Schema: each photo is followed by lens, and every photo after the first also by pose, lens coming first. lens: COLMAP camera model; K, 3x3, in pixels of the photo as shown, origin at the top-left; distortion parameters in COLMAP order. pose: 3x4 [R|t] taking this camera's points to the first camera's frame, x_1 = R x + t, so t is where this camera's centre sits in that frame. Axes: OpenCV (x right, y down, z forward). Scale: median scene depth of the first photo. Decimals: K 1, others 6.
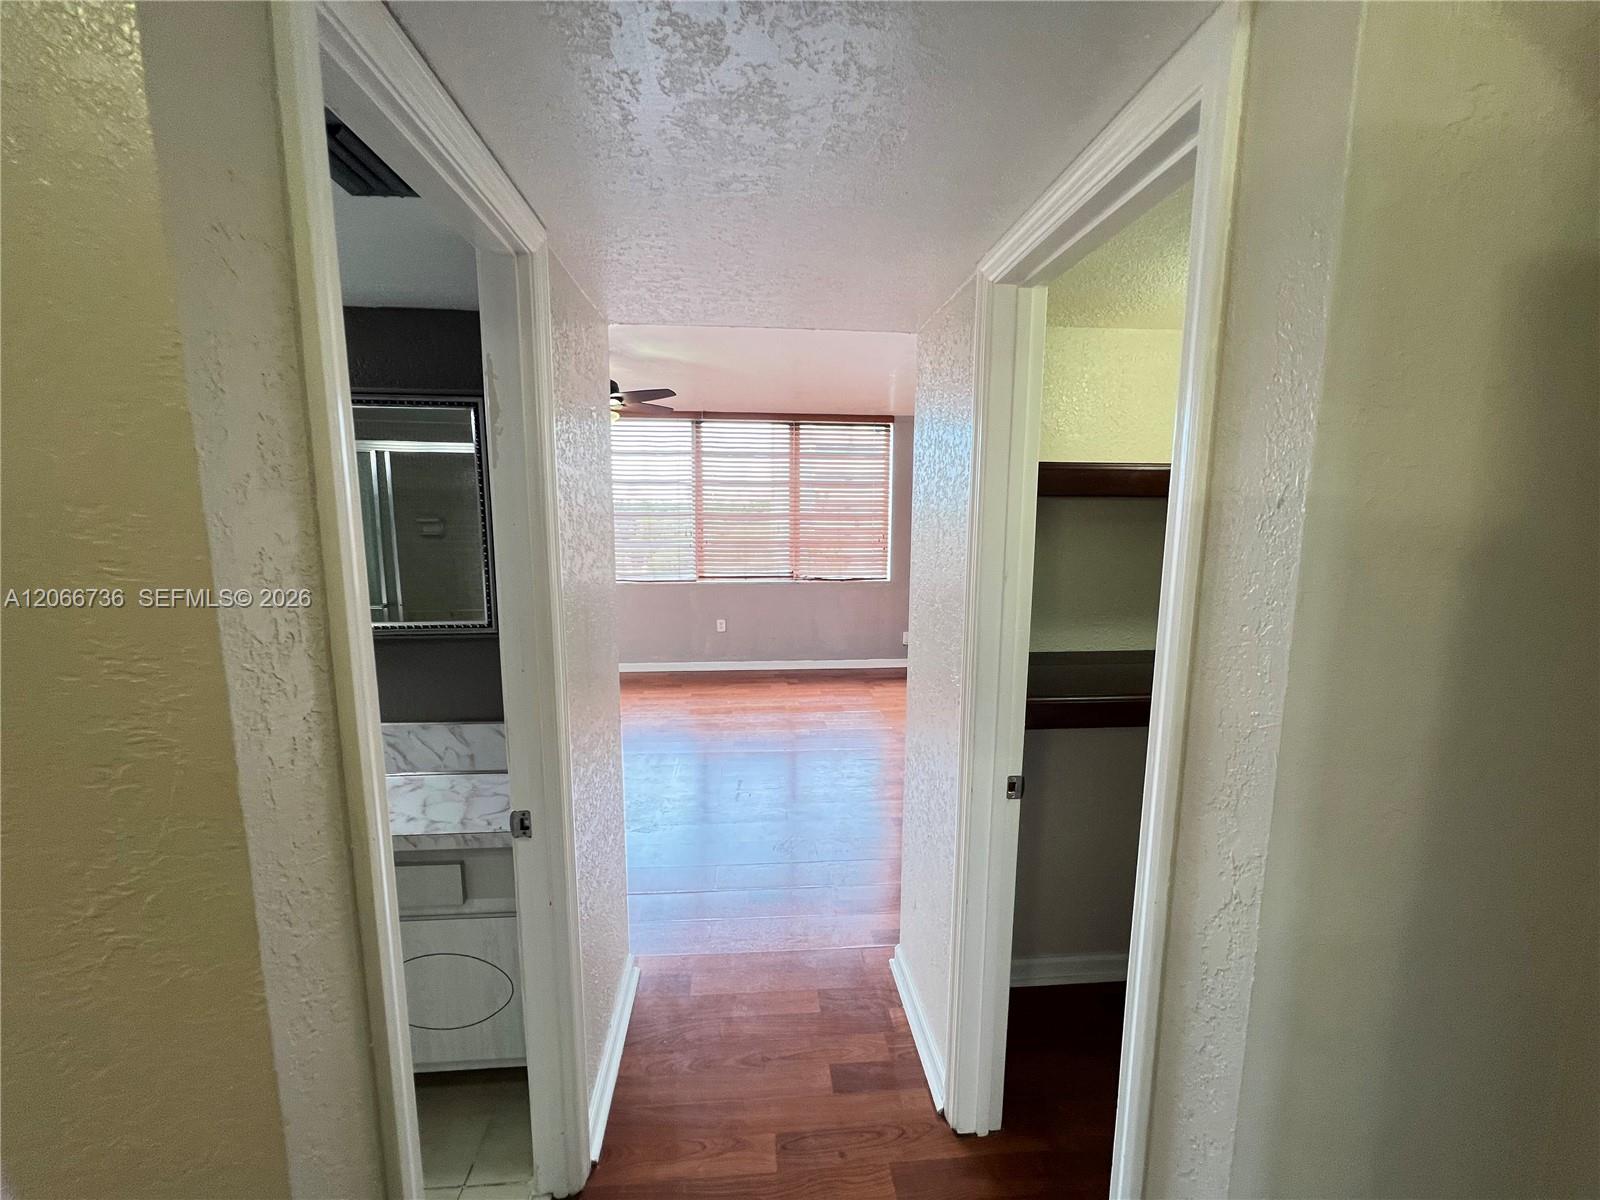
lens RADIAL K [[641.2, 0, 798.1], [0, 641.2, 600.6], [0, 0, 1]] dist [-0.000819, 0.000622]
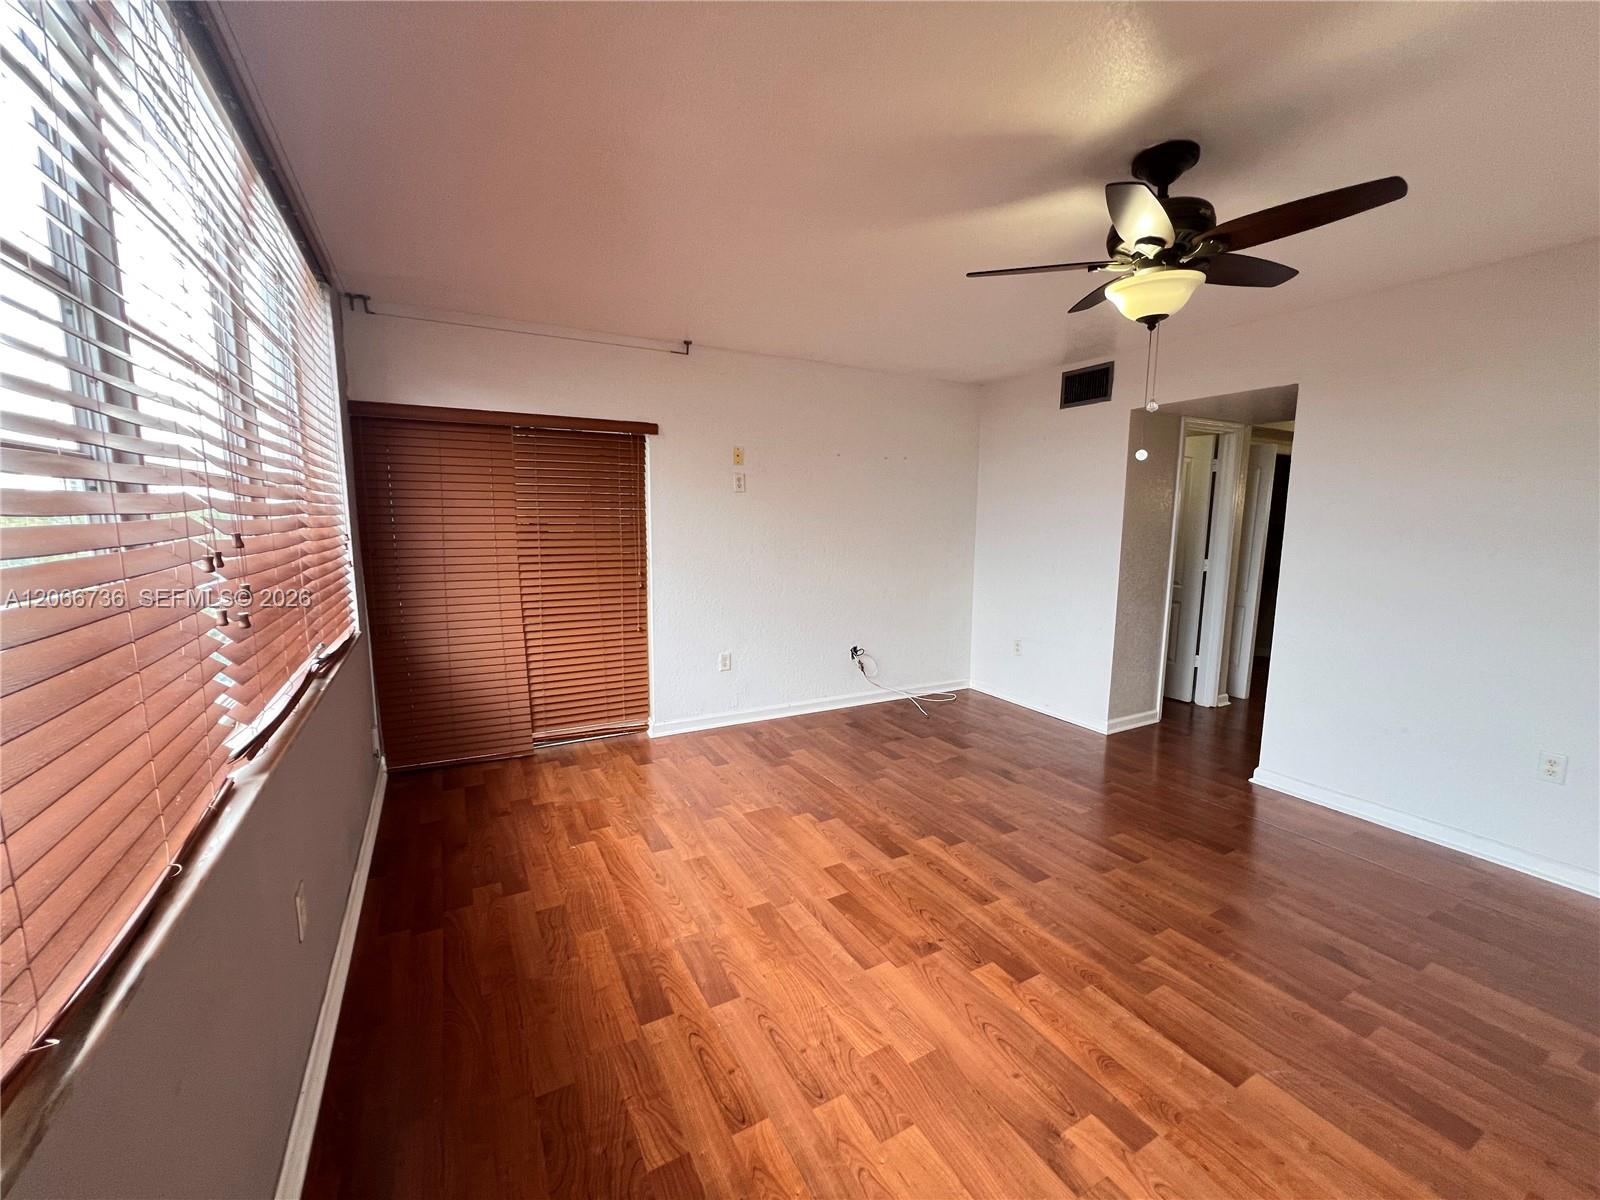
lens RADIAL K [[641.2, 0, 798.1], [0, 641.2, 600.6], [0, 0, 1]] dist [-0.000819, 0.000622]
pose [[-0.409325, -0.128137, 0.903346, -0.417256], [0.117532, 0.974435, 0.191477, -0.107075], [-0.904787, 0.184548, -0.383800, 0.904663]]
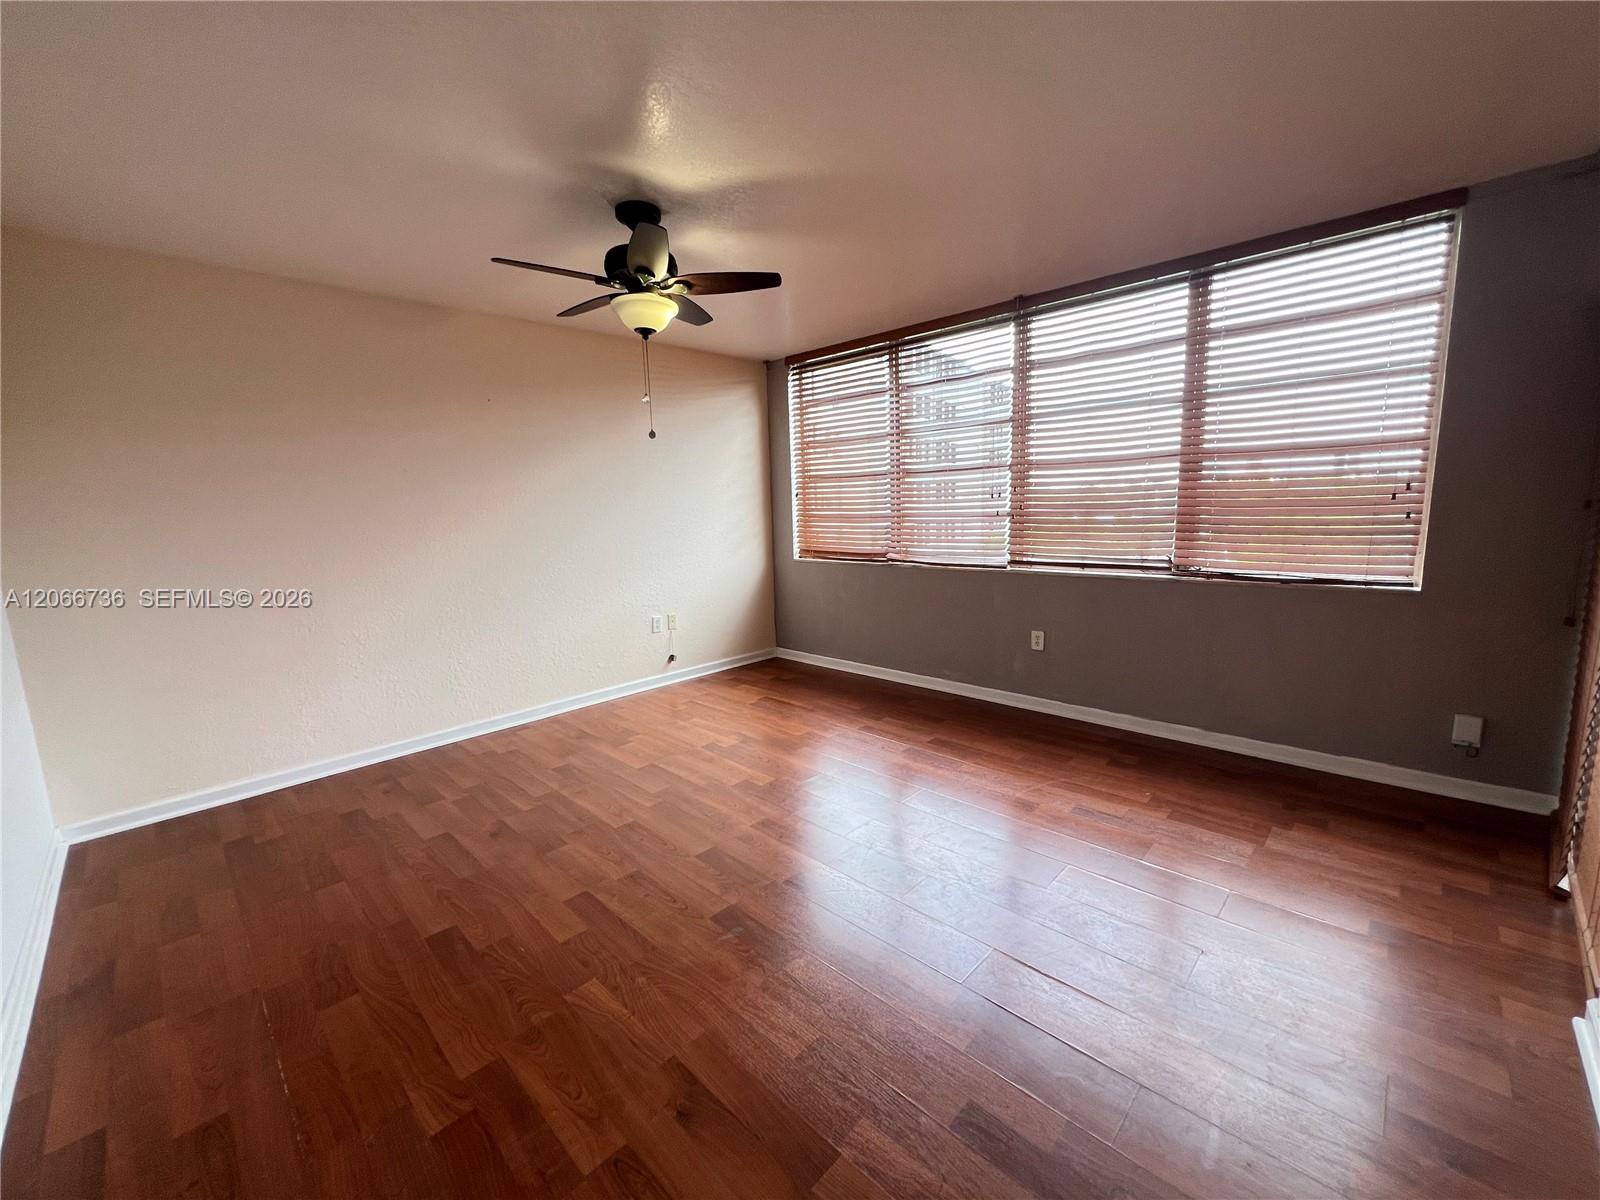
lens RADIAL K [[641.2, 0, 798.1], [0, 641.2, 600.6], [0, 0, 1]] dist [-0.000819, 0.000622]
pose [[0.654107, 0.089341, -0.751108, 0.197313], [-0.071195, 0.995864, 0.056453, -0.018873], [0.753044, 0.016548, 0.657762, 0.412164]]
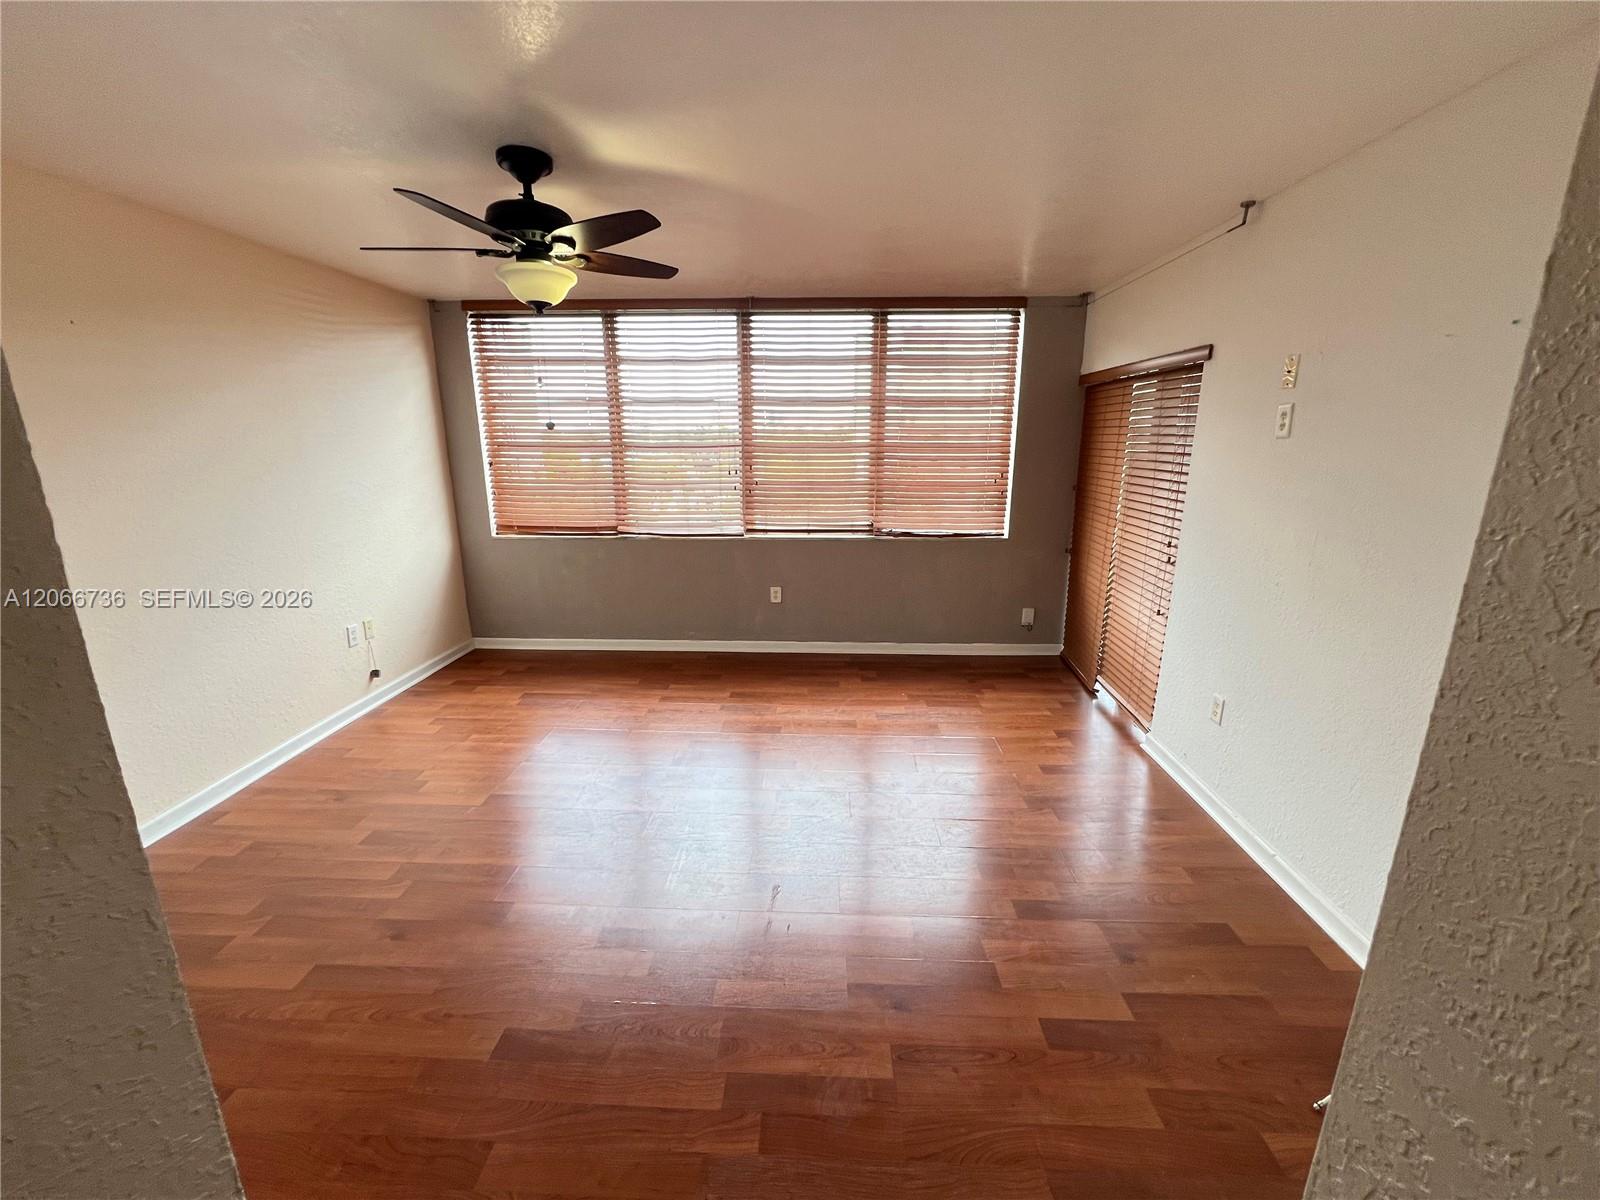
lens RADIAL K [[641.4, 0, 798.1], [0, 641.4, 600.0], [0, 0, 1]] dist [-0.002969, -0.000116]
pose [[0.992049, 0.025722, -0.123192, -0.000276], [-0.012084, 0.993836, 0.110200, -0.039076], [0.125267, -0.107835, 0.986245, 0.257254]]
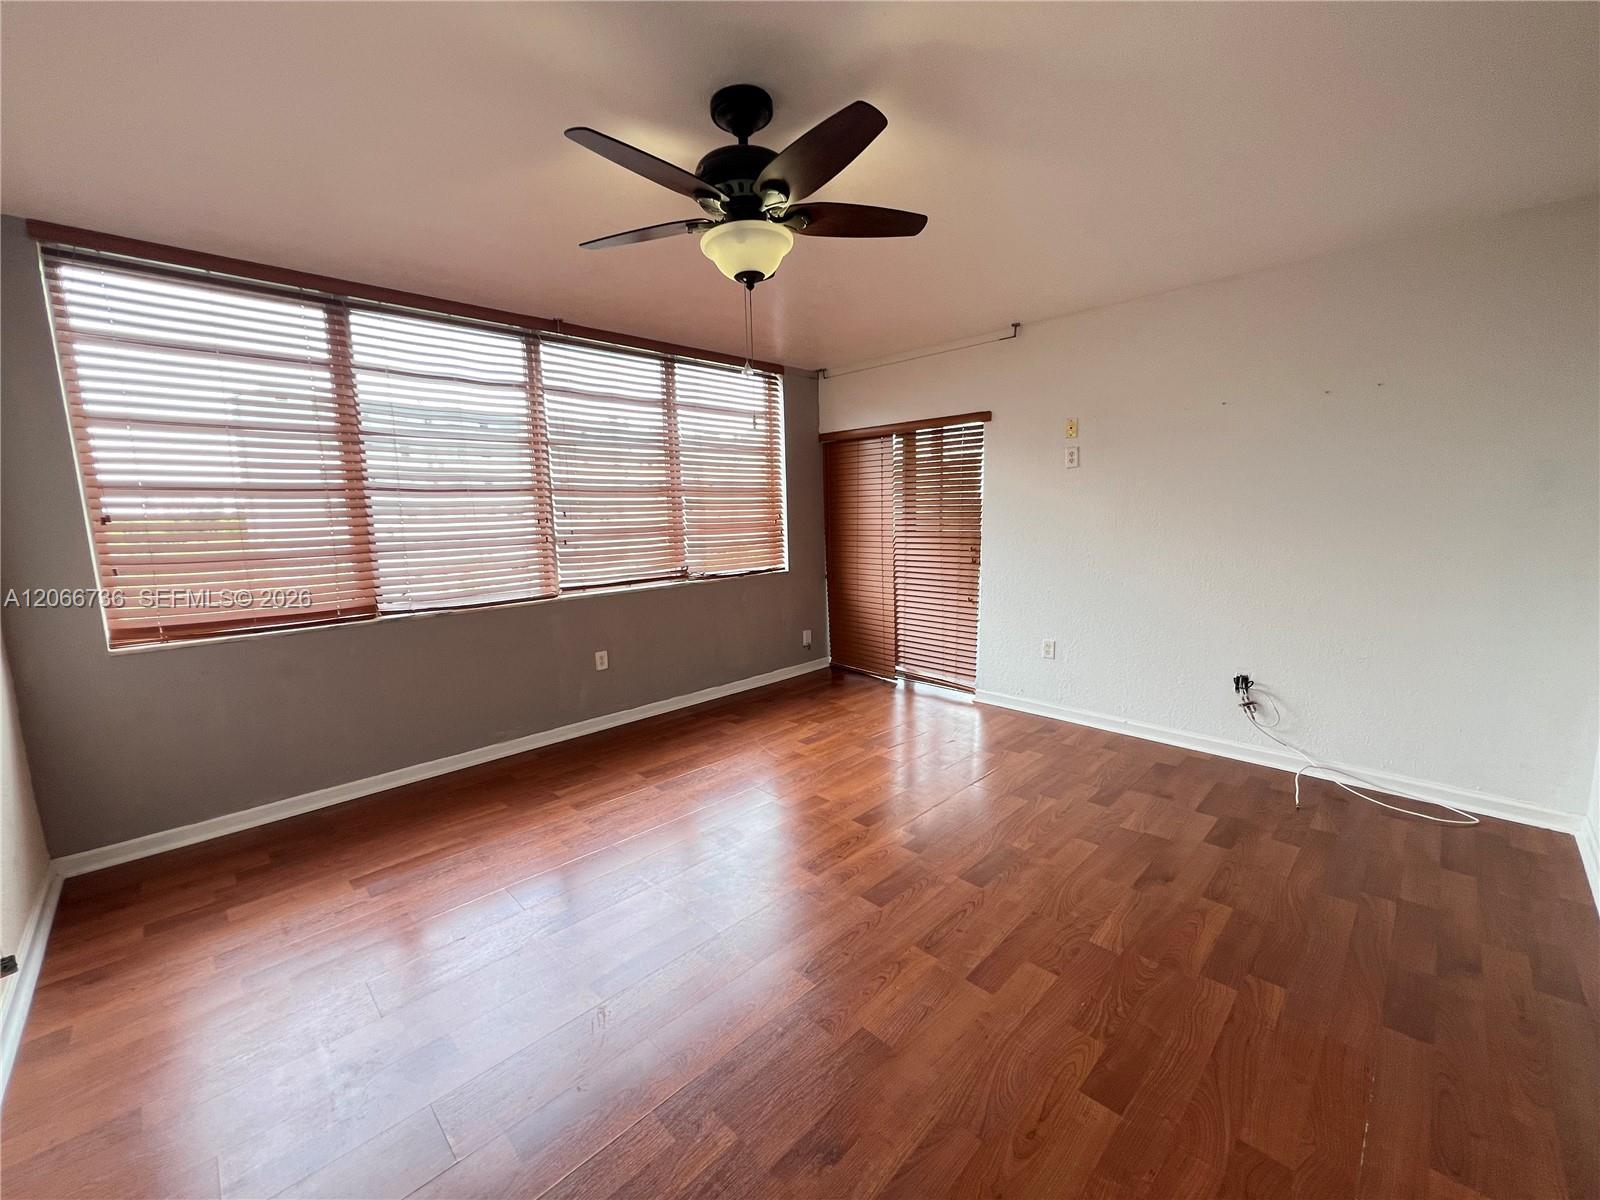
lens RADIAL K [[641.2, 0, 798.1], [0, 641.2, 600.6], [0, 0, 1]] dist [-0.000819, 0.000622]
pose [[0.766442, -0.113170, 0.632265, -0.374578], [0.115796, 0.992573, 0.037292, -0.022607], [-0.631789, 0.044632, 0.773854, 0.372207]]
